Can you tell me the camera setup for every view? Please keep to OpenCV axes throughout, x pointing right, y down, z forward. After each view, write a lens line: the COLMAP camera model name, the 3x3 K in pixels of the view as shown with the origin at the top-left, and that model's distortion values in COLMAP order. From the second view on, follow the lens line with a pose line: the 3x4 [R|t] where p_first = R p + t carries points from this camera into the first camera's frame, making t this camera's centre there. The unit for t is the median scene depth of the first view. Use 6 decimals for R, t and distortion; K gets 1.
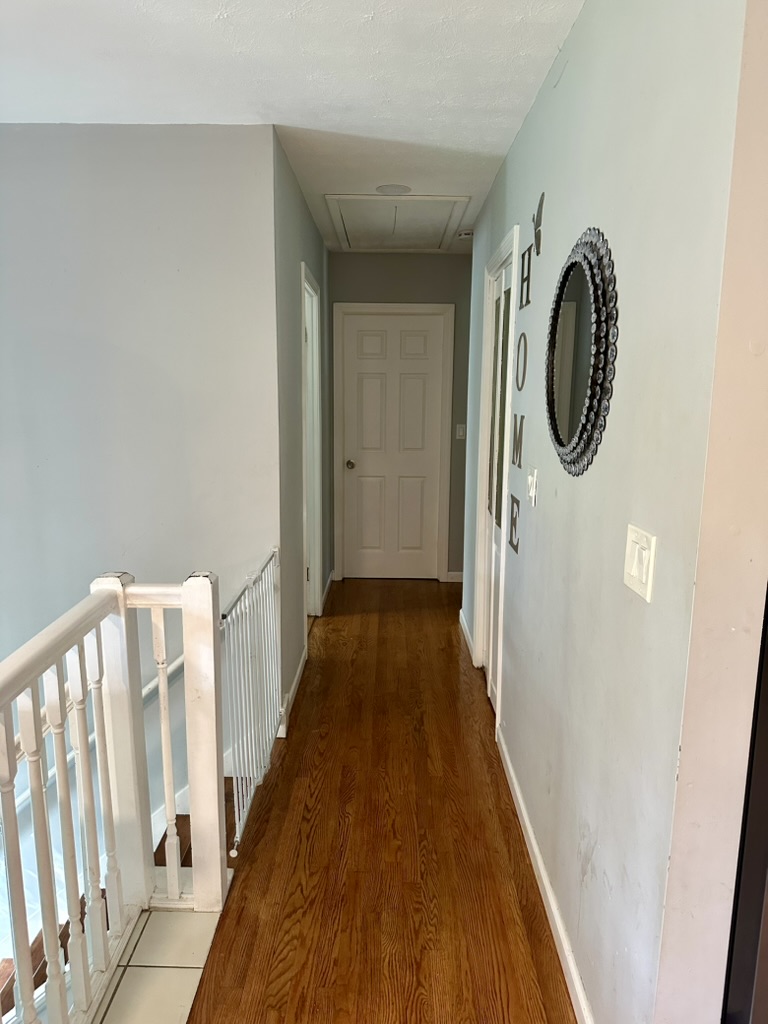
lens RADIAL K [[723.6, 0, 381.7], [0, 723.6, 514.2], [0, 0, 1]] dist [0.005787, -0.023448]
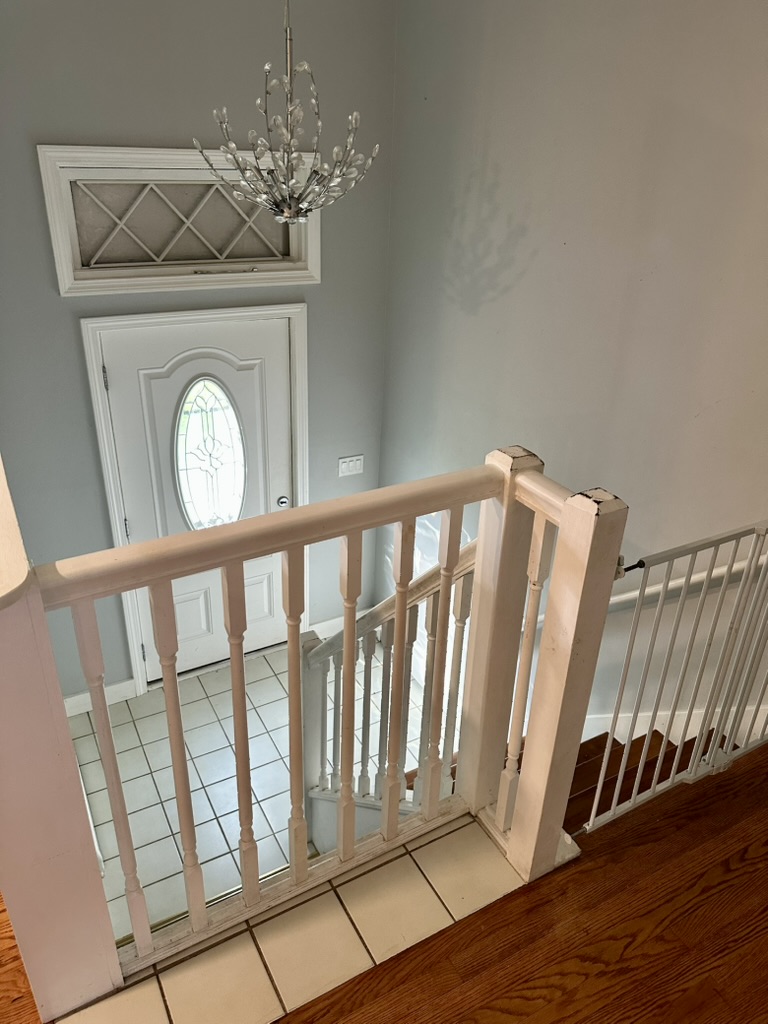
lens RADIAL K [[723.6, 0, 385.1], [0, 723.6, 508.5], [0, 0, 1]] dist [0.005787, -0.023448]
pose [[0.498691, 0.399859, -0.769038, 0.160881], [-0.188873, 0.916046, 0.353818, -0.099614], [0.845951, -0.031196, 0.532347, 0.450334]]
